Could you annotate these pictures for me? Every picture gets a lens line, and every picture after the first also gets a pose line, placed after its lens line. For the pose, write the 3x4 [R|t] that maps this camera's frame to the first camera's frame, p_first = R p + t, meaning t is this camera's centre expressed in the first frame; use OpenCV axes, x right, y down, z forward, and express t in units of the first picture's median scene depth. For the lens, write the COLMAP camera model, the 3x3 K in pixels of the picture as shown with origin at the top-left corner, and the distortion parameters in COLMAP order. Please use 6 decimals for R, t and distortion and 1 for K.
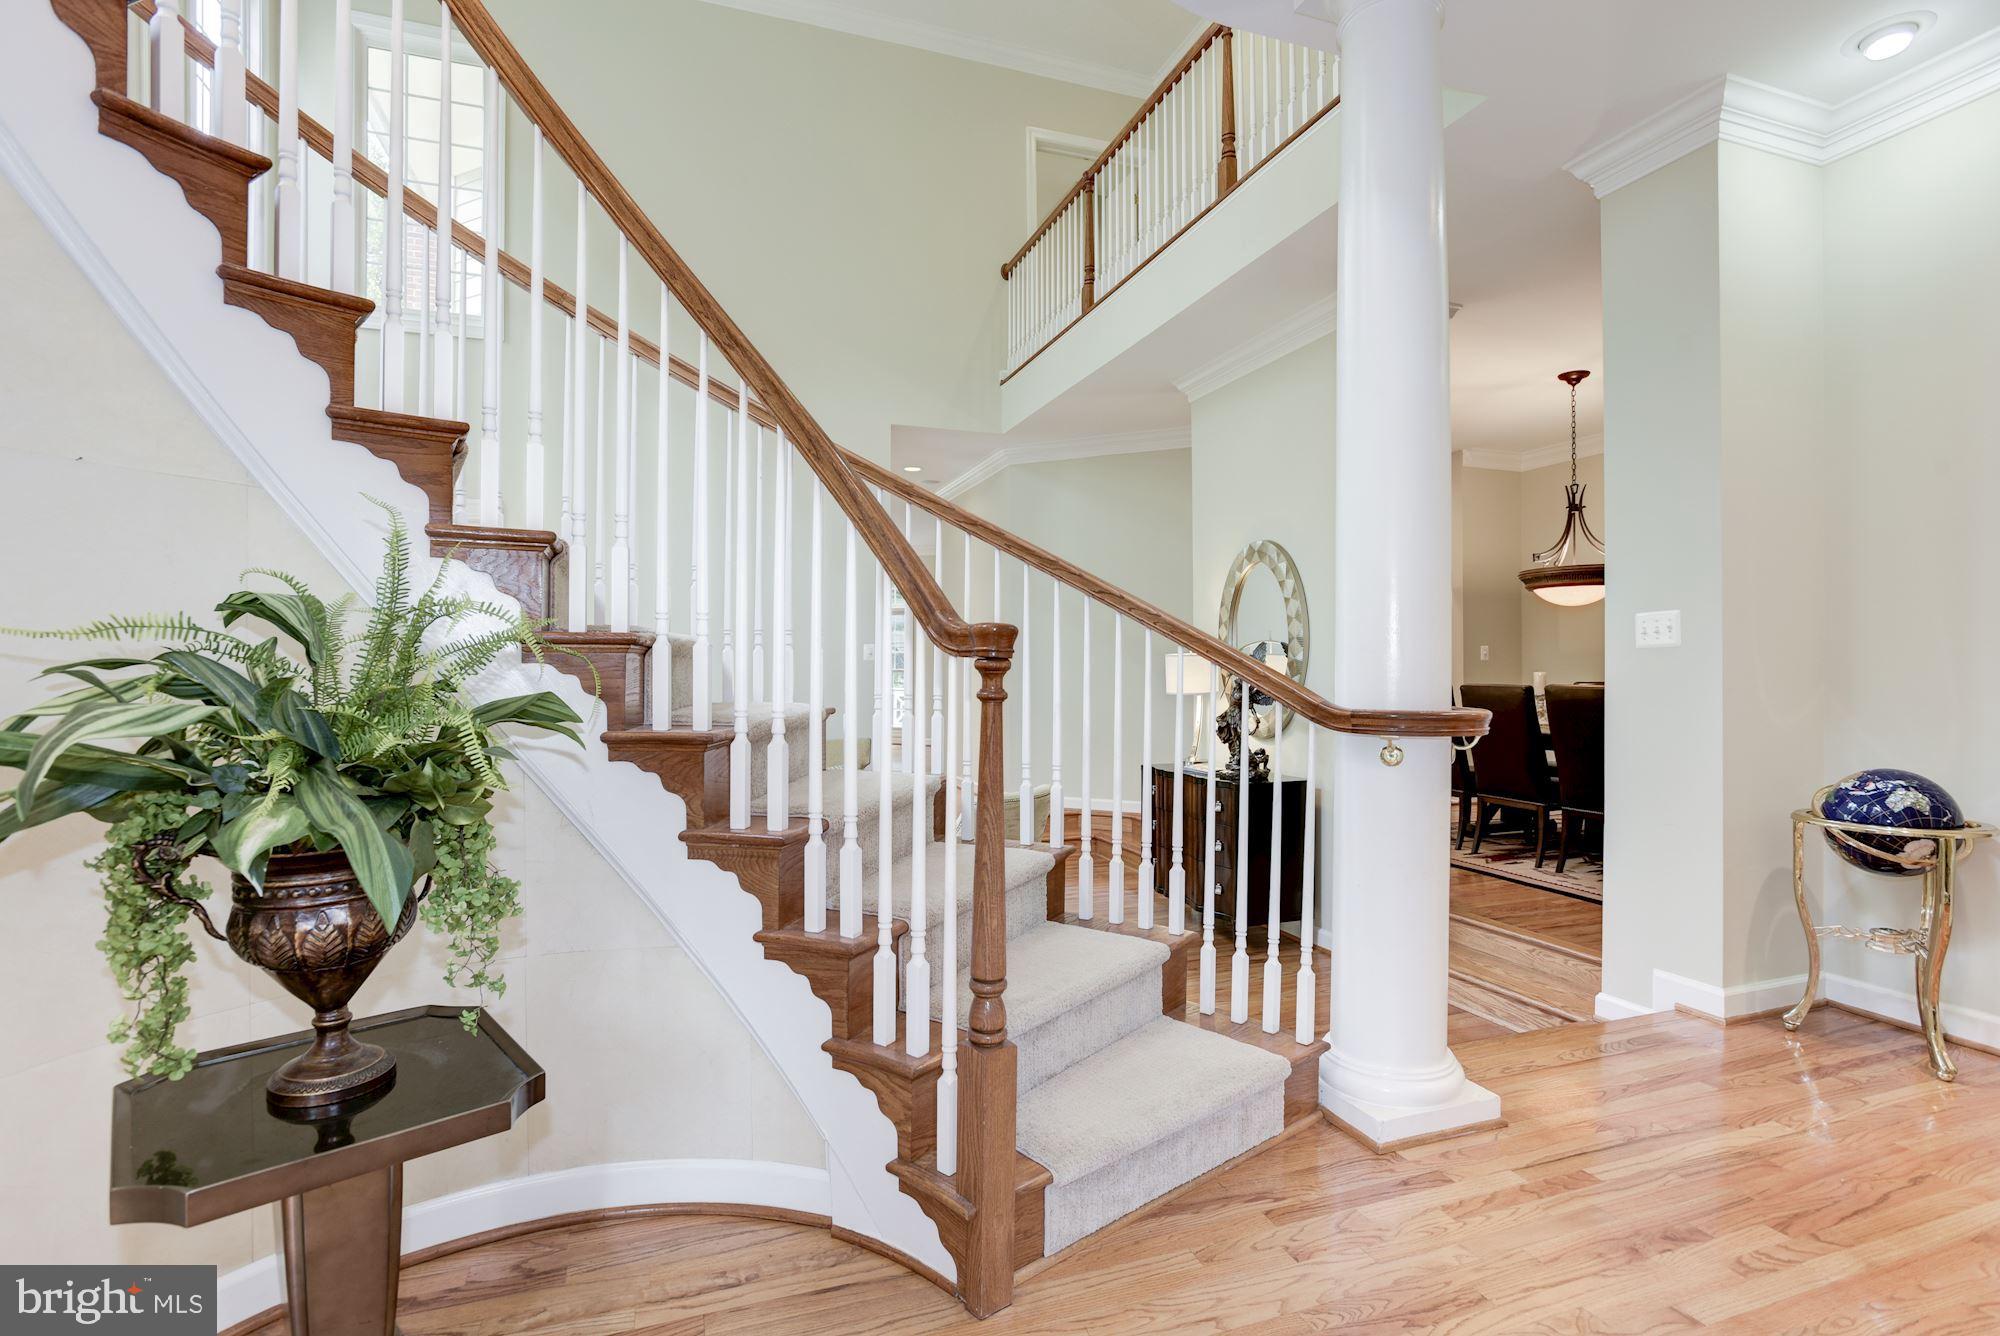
lens RADIAL K [[1009.9, 0, 992.4], [0, 1009.9, 670.7], [0, 0, 1]] dist [-0.043280, 0.017665]
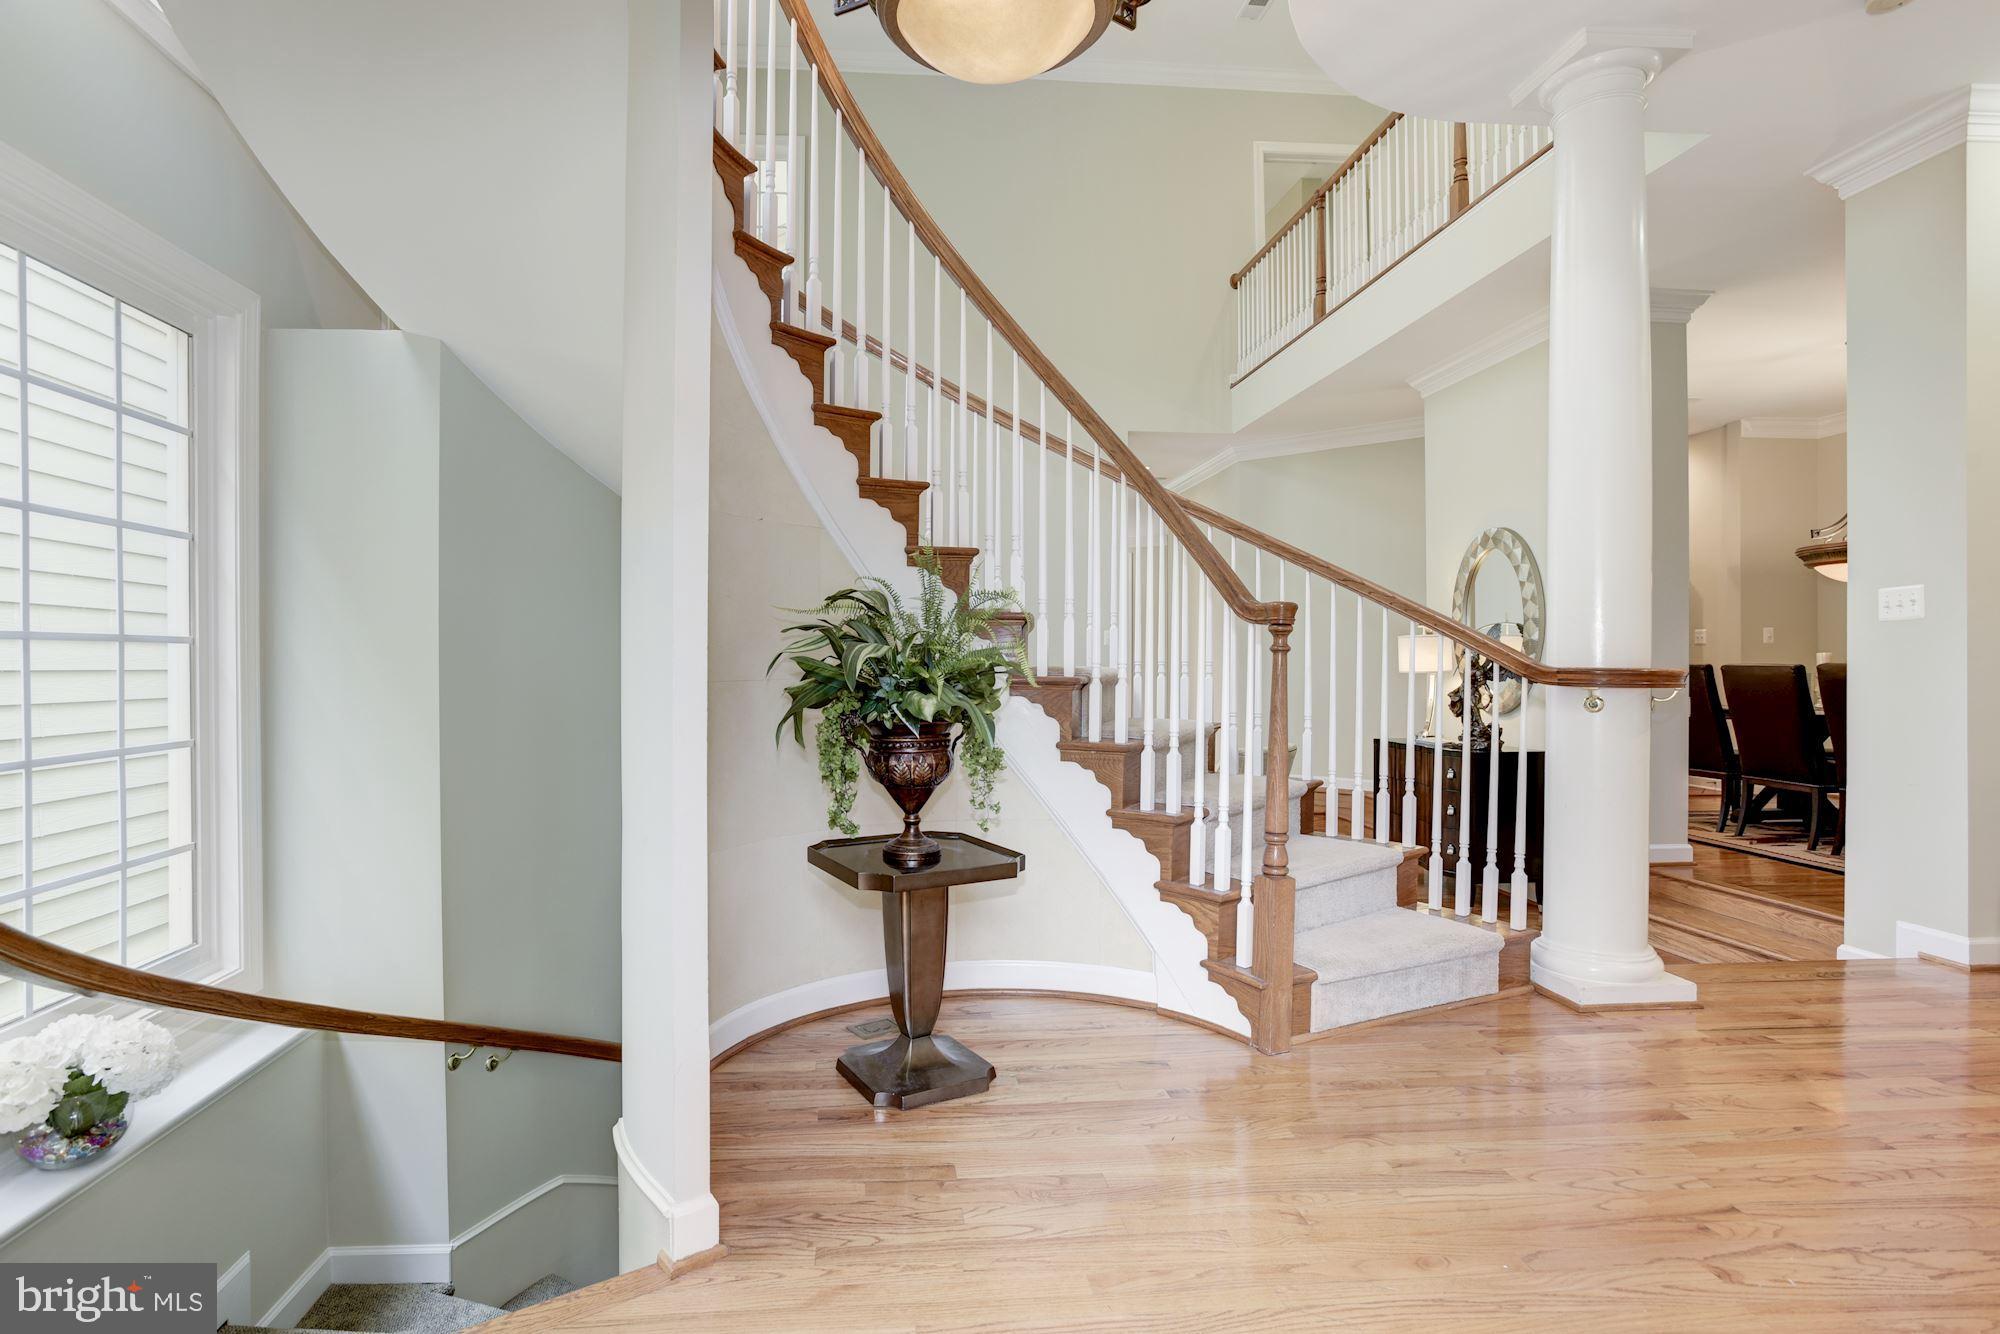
lens RADIAL K [[1009.9, 0, 901.3], [0, 1009.9, 664.1], [0, 0, 1]] dist [-0.043280, 0.017665]
pose [[0.958304, 0.001440, -0.285746, -0.069017], [-0.001064, 0.999998, 0.001469, 0.027669], [0.285748, -0.001104, 0.958304, -0.378487]]
